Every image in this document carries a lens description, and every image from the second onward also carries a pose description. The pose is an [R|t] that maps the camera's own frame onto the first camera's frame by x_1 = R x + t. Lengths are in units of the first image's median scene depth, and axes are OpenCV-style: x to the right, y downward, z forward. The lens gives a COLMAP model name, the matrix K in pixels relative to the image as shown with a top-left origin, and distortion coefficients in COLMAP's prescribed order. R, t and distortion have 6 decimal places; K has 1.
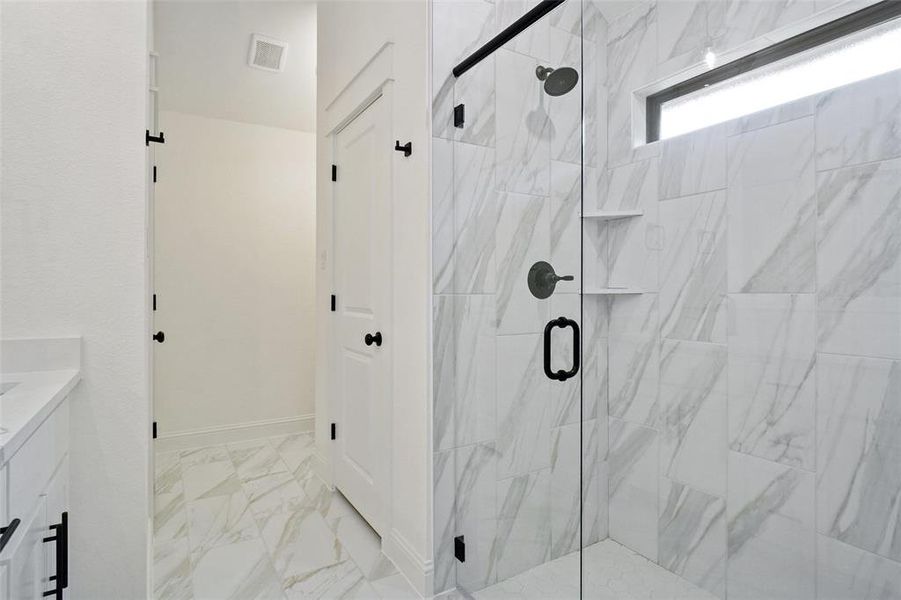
lens RADIAL K [[480.3, 0, 453.3], [0, 480.3, 286.4], [0, 0, 1]] dist [-0.056953, 0.040376]
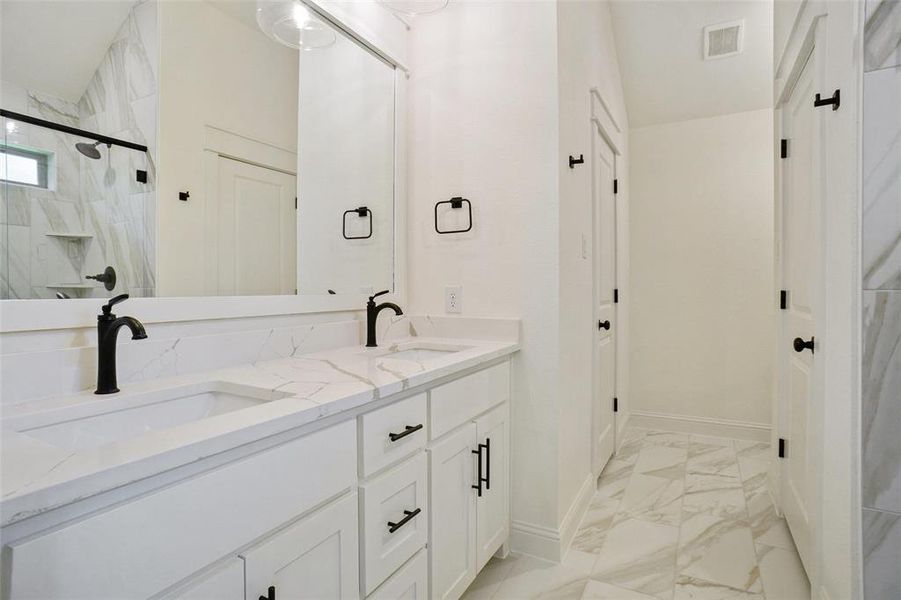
lens RADIAL K [[461.8, 0, 452.1], [0, 461.8, 288.5], [0, 0, 1]] dist [-0.081194, 0.034033]
pose [[0.506901, 0.002055, -0.862002, 0.160046], [0.009935, 0.999917, 0.008226, 0.001588], [0.861947, -0.012734, 0.506839, 0.089160]]
